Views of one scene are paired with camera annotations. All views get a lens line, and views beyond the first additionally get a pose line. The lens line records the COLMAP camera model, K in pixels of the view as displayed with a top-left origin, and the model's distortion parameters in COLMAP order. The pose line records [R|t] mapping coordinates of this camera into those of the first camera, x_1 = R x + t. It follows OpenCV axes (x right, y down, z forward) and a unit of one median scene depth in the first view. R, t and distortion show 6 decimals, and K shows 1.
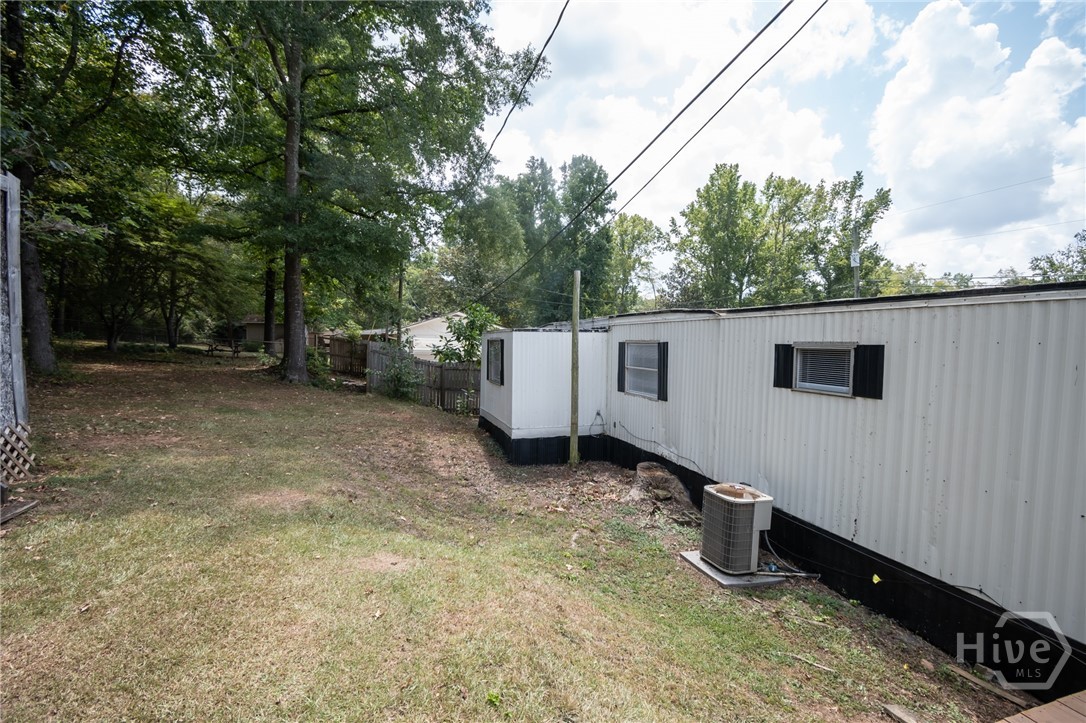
lens RADIAL K [[481.1, 0, 544.4], [0, 481.1, 363.5], [0, 0, 1]] dist [0.011672, -0.005626]
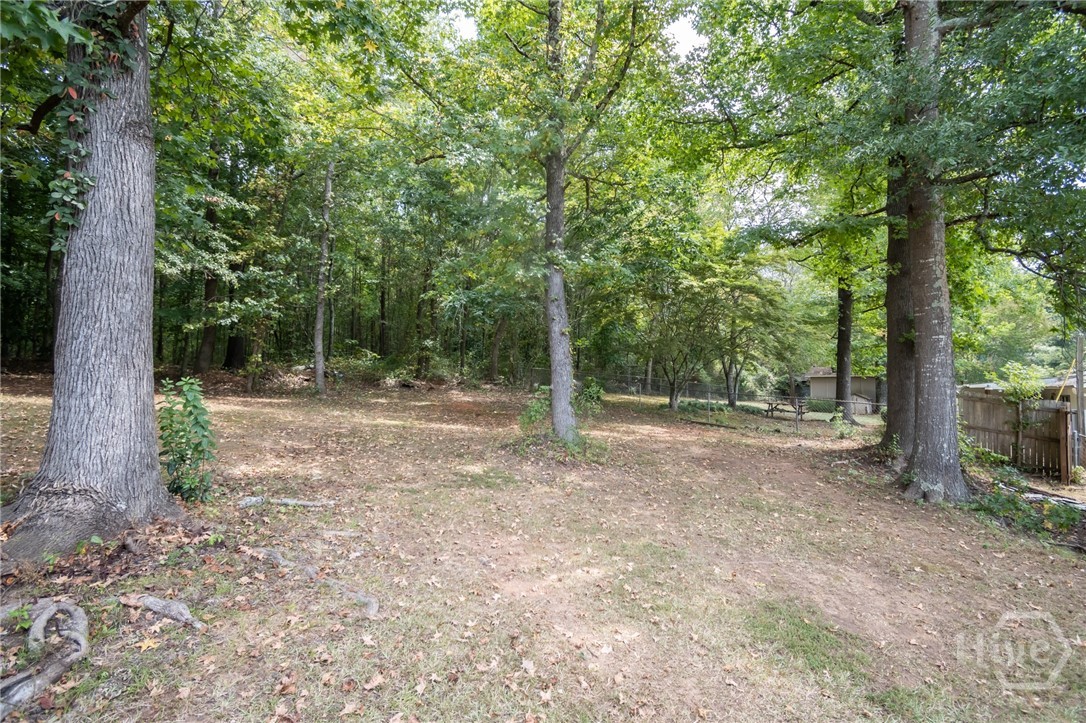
lens RADIAL K [[481.1, 0, 544.4], [0, 481.1, 363.5], [0, 0, 1]] dist [0.011672, -0.005626]
pose [[0.498528, -0.054066, -0.865186, -0.169531], [-0.047088, 0.994891, -0.089304, -0.014938], [0.865594, 0.085260, 0.493435, 0.257314]]
